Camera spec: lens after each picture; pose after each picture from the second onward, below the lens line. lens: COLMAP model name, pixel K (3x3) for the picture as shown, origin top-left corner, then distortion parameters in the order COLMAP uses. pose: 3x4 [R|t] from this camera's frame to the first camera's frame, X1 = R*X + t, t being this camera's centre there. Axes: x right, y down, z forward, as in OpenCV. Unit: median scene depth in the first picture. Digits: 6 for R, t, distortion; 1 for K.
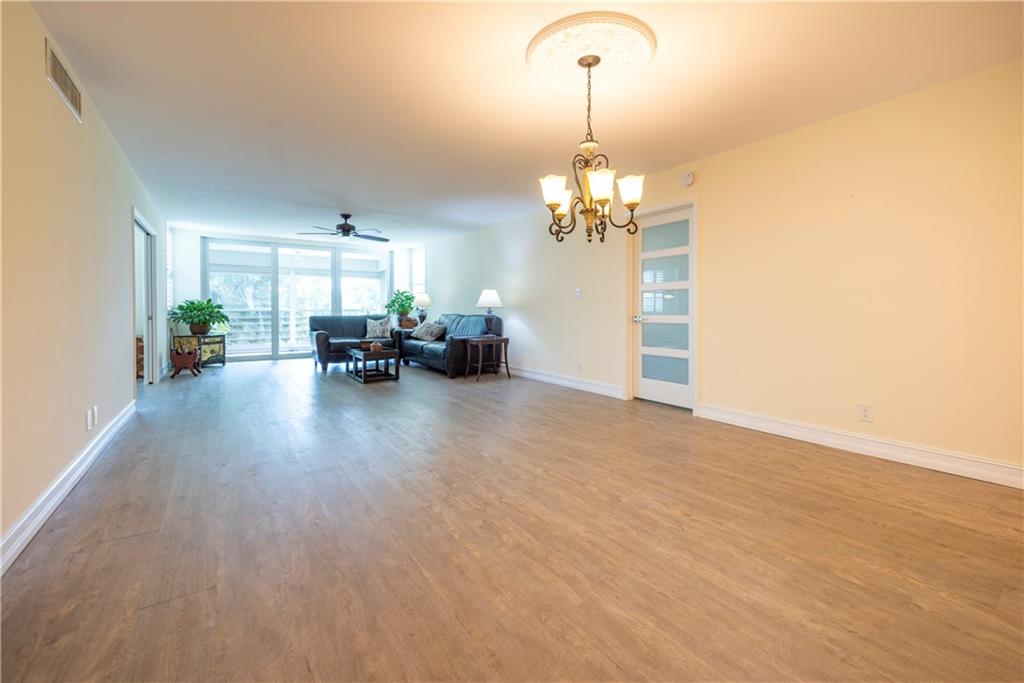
lens RADIAL K [[415.8, 0, 525.1], [0, 415.8, 311.7], [0, 0, 1]] dist [0.001428, 0.000077]
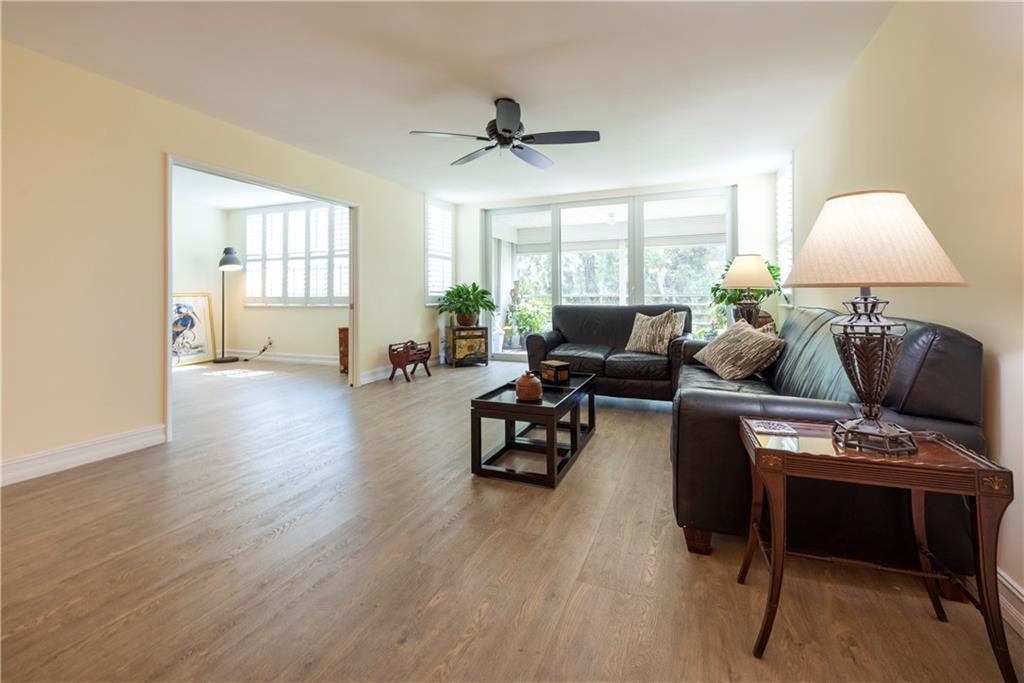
lens RADIAL K [[430.3, 0, 515.1], [0, 430.3, 289.0], [0, 0, 1]] dist [0.019212, -0.000049]
pose [[0.525441, -0.013421, -0.850724, 0.004163], [0.000535, 0.999881, -0.015443, -0.004970], [0.850830, 0.007659, 0.525386, 0.612577]]
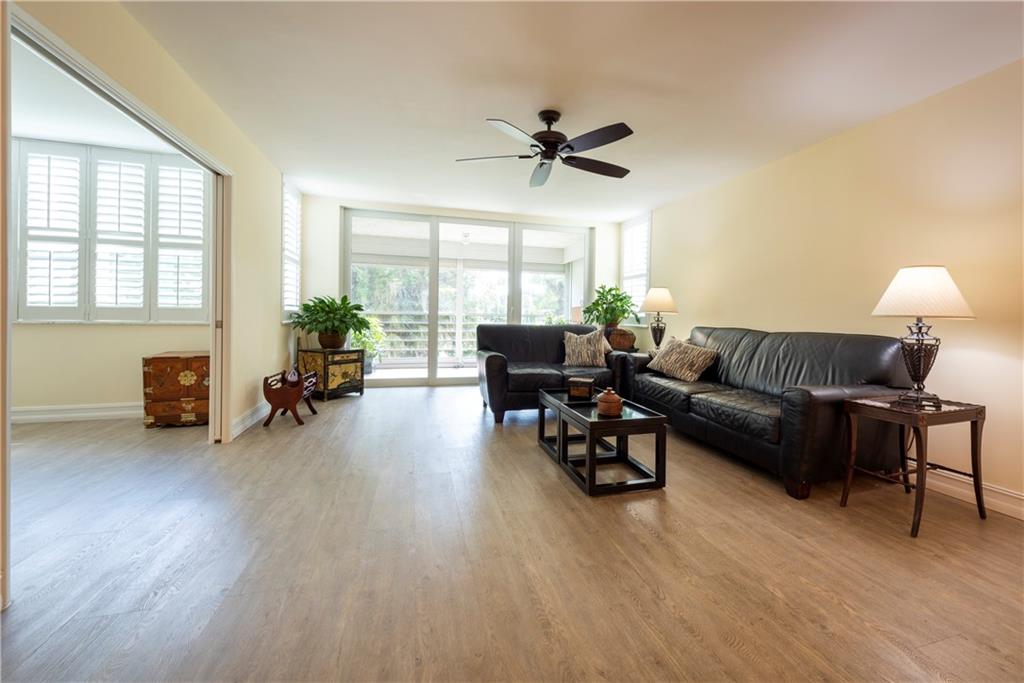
lens RADIAL K [[423.1, 0, 544.1], [0, 423.1, 318.8], [0, 0, 1]] dist [0.012296, -0.000070]
pose [[0.946088, 0.021609, -0.323189, -0.226450], [-0.021200, 0.999764, 0.004784, -0.003465], [0.323216, 0.002325, 0.946322, 0.446435]]
